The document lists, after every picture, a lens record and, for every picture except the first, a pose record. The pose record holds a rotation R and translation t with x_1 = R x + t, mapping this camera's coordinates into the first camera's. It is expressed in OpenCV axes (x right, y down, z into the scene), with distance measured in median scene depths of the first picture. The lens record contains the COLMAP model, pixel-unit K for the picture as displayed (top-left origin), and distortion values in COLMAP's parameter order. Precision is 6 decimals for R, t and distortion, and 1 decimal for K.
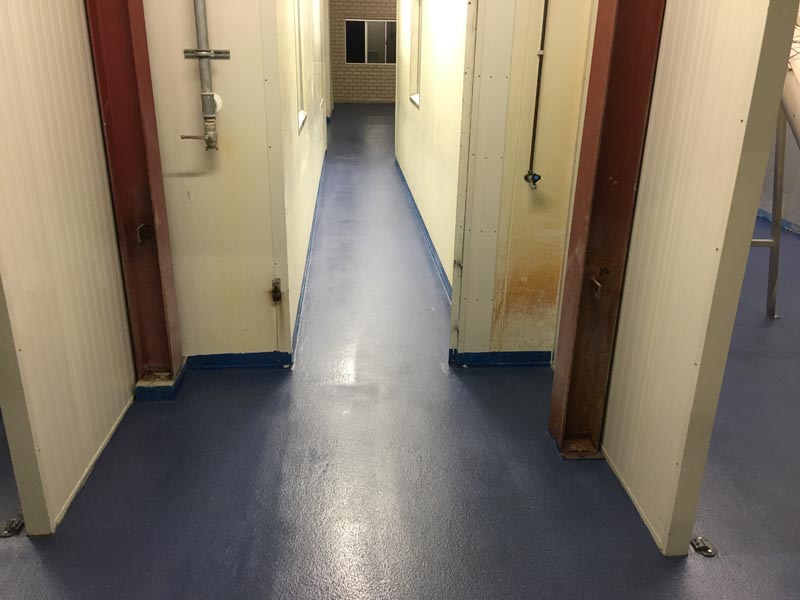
lens RADIAL K [[678.7, 0, 396.1], [0, 678.7, 298.5], [0, 0, 1]] dist [0.086030, -0.113416]
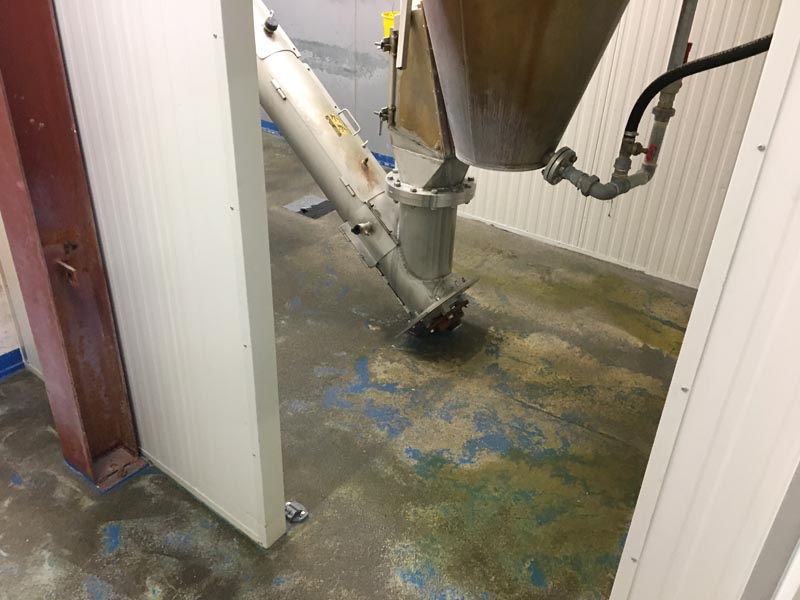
lens RADIAL K [[678.7, 0, 393.4], [0, 678.7, 296.1], [0, 0, 1]] dist [0.086030, -0.113416]
pose [[0.664633, -0.359782, 0.654844, 0.030196], [0.241880, 0.932841, 0.267022, -0.088067], [-0.706935, -0.019077, 0.707021, 0.203690]]
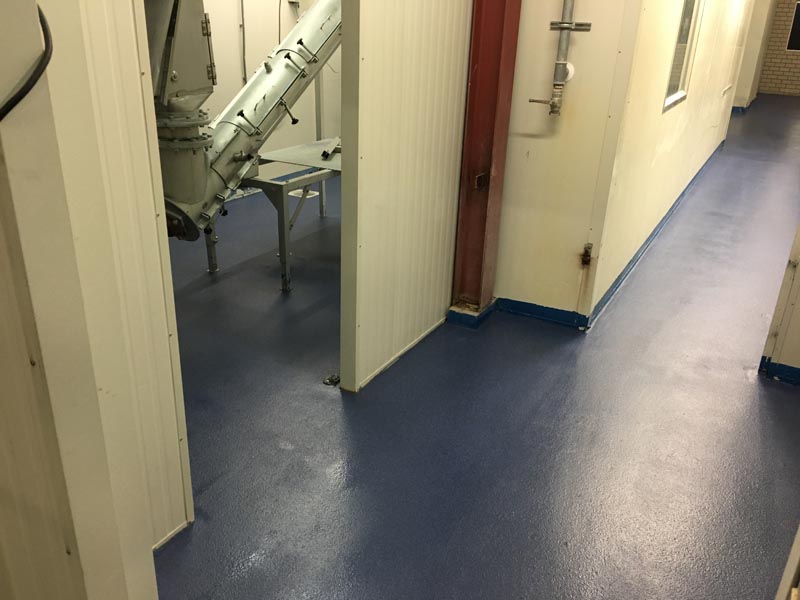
lens RADIAL K [[678.7, 0, 394.5], [0, 678.7, 299.2], [0, 0, 1]] dist [0.086030, -0.113416]
pose [[0.834025, 0.225938, -0.503344, 0.131450], [-0.214970, 0.973282, 0.080683, 0.036254], [0.508125, 0.040912, 0.860311, -0.061741]]
